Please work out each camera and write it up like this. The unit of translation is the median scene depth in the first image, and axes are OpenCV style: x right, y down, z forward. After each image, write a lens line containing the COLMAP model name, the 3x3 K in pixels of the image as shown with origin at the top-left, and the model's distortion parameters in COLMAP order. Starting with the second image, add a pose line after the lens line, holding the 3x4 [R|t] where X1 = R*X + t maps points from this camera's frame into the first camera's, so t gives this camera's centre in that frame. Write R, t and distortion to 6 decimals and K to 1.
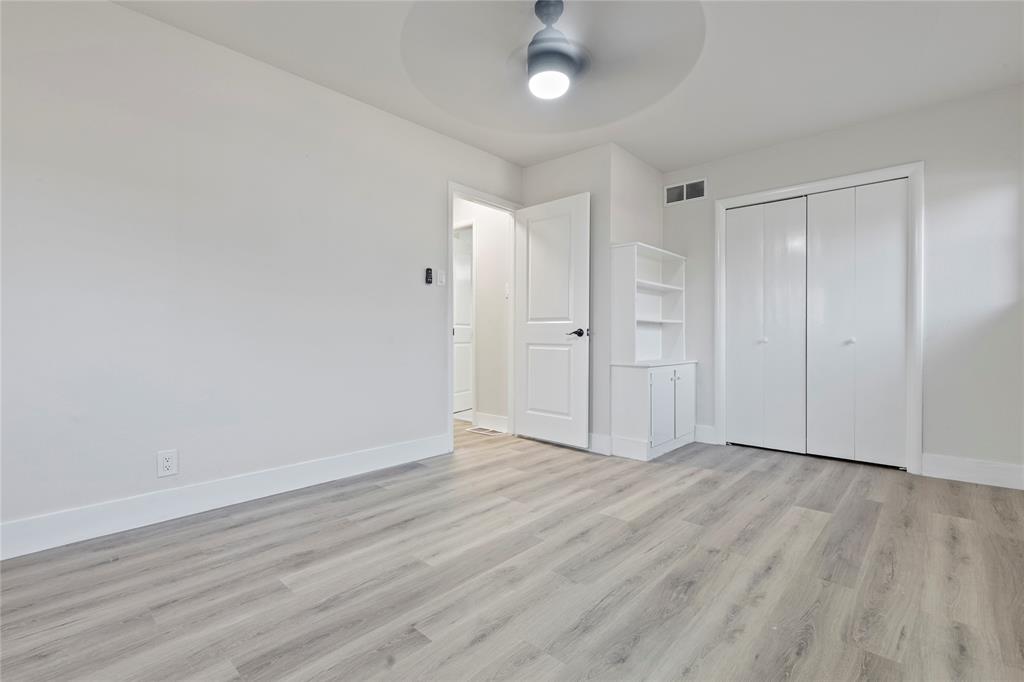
lens RADIAL K [[464.8, 0, 512.8], [0, 464.8, 337.5], [0, 0, 1]] dist [0.009344, -0.000265]
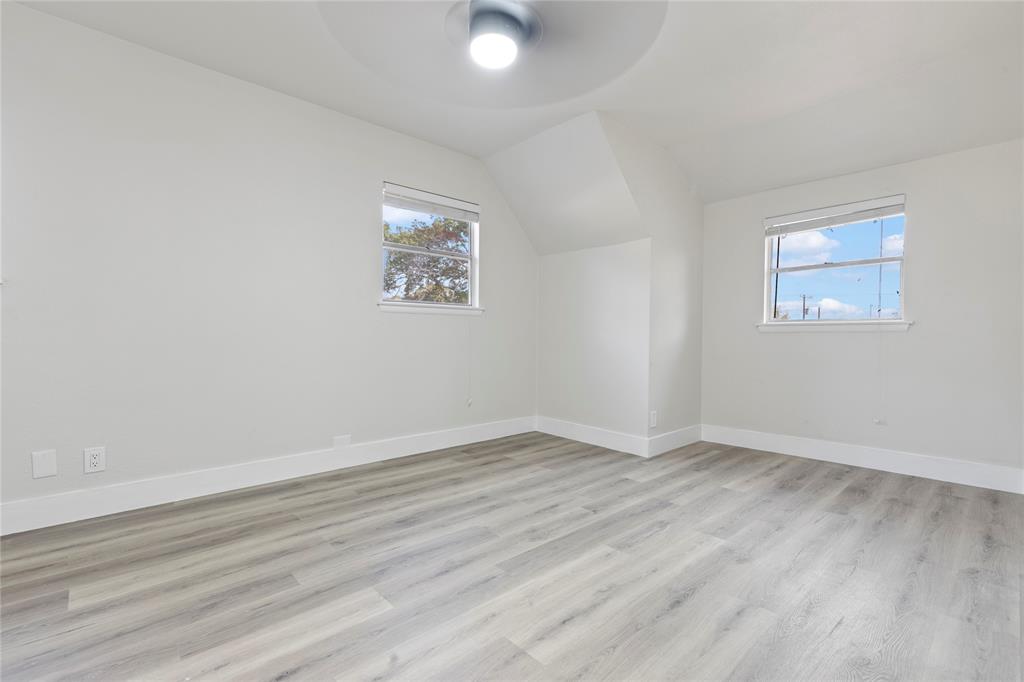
lens RADIAL K [[464.8, 0, 511.7], [0, 464.8, 339.0], [0, 0, 1]] dist [0.009344, -0.000265]
pose [[-0.996177, -0.007792, 0.087009, -0.044217], [-0.006883, 0.999919, 0.010737, -0.012570], [-0.087085, 0.010097, -0.996150, 2.074606]]
